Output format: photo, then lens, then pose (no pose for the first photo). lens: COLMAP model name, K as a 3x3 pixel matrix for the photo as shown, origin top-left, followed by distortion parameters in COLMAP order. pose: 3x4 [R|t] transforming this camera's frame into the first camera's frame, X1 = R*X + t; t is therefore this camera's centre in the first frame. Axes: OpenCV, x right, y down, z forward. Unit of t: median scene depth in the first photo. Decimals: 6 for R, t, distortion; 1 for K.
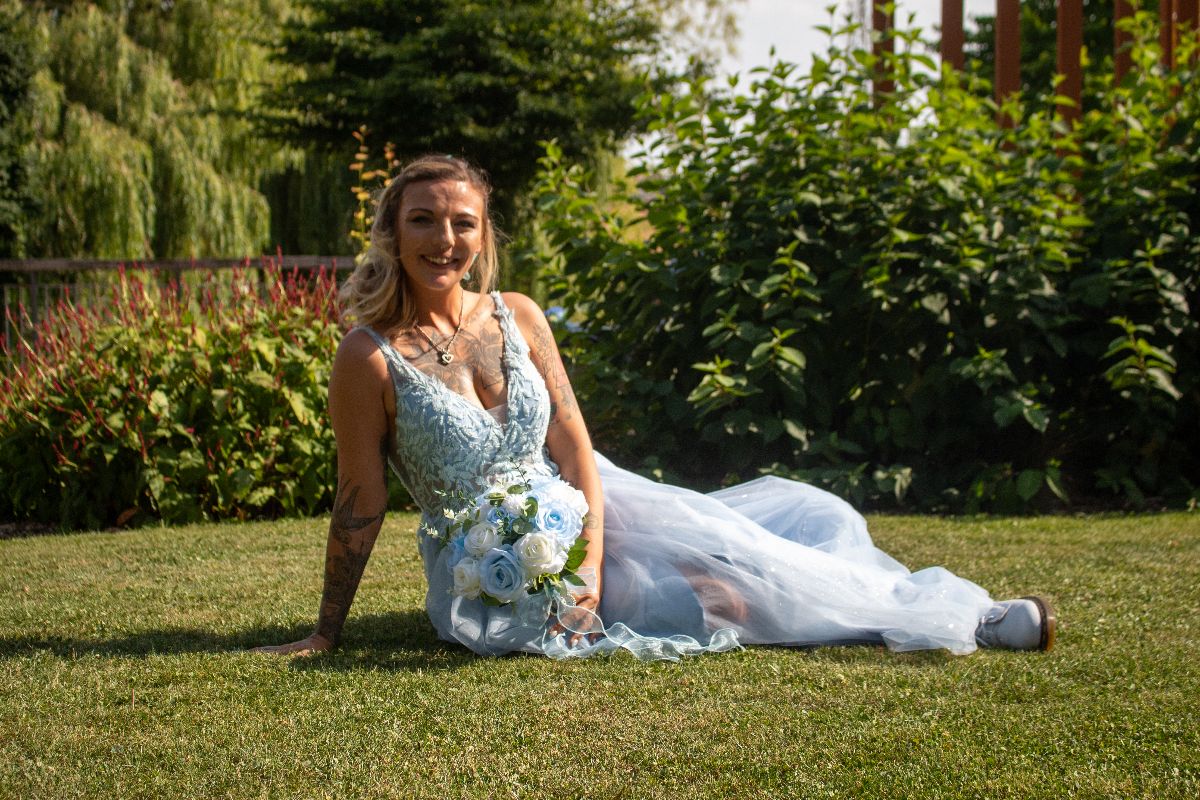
lens RADIAL K [[2011.9, 0, 598.7], [0, 2011.9, 397.7], [0, 0, 1]] dist [-0.077399, 0.000000]
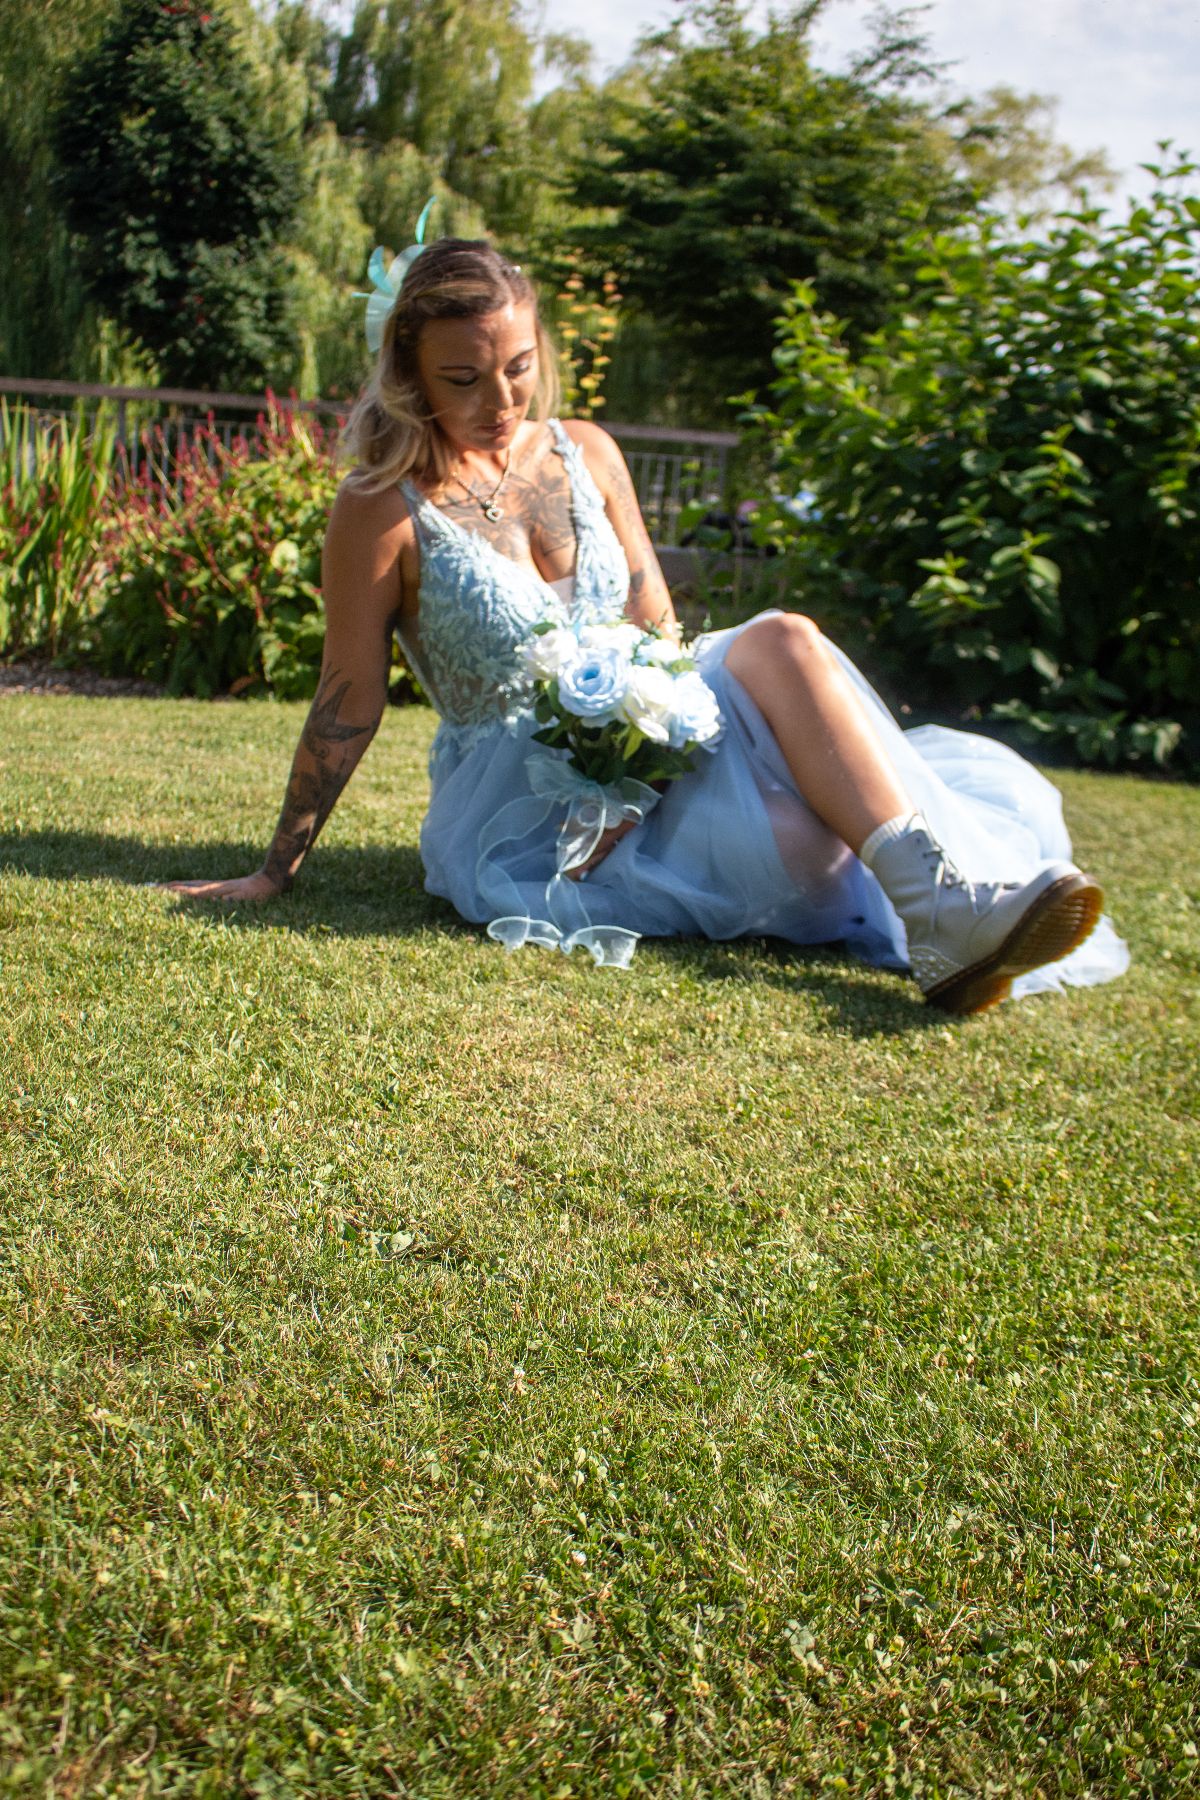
lens RADIAL K [[2030.7, 0, 601.0], [0, 2030.7, 909.3], [0, 0, 1]] dist [-0.062520, 0.000000]
pose [[0.983043, 0.117119, -0.141102, 0.049201], [-0.094632, 0.983099, 0.156717, 0.002835], [0.157072, -0.140707, 0.977512, 0.155960]]
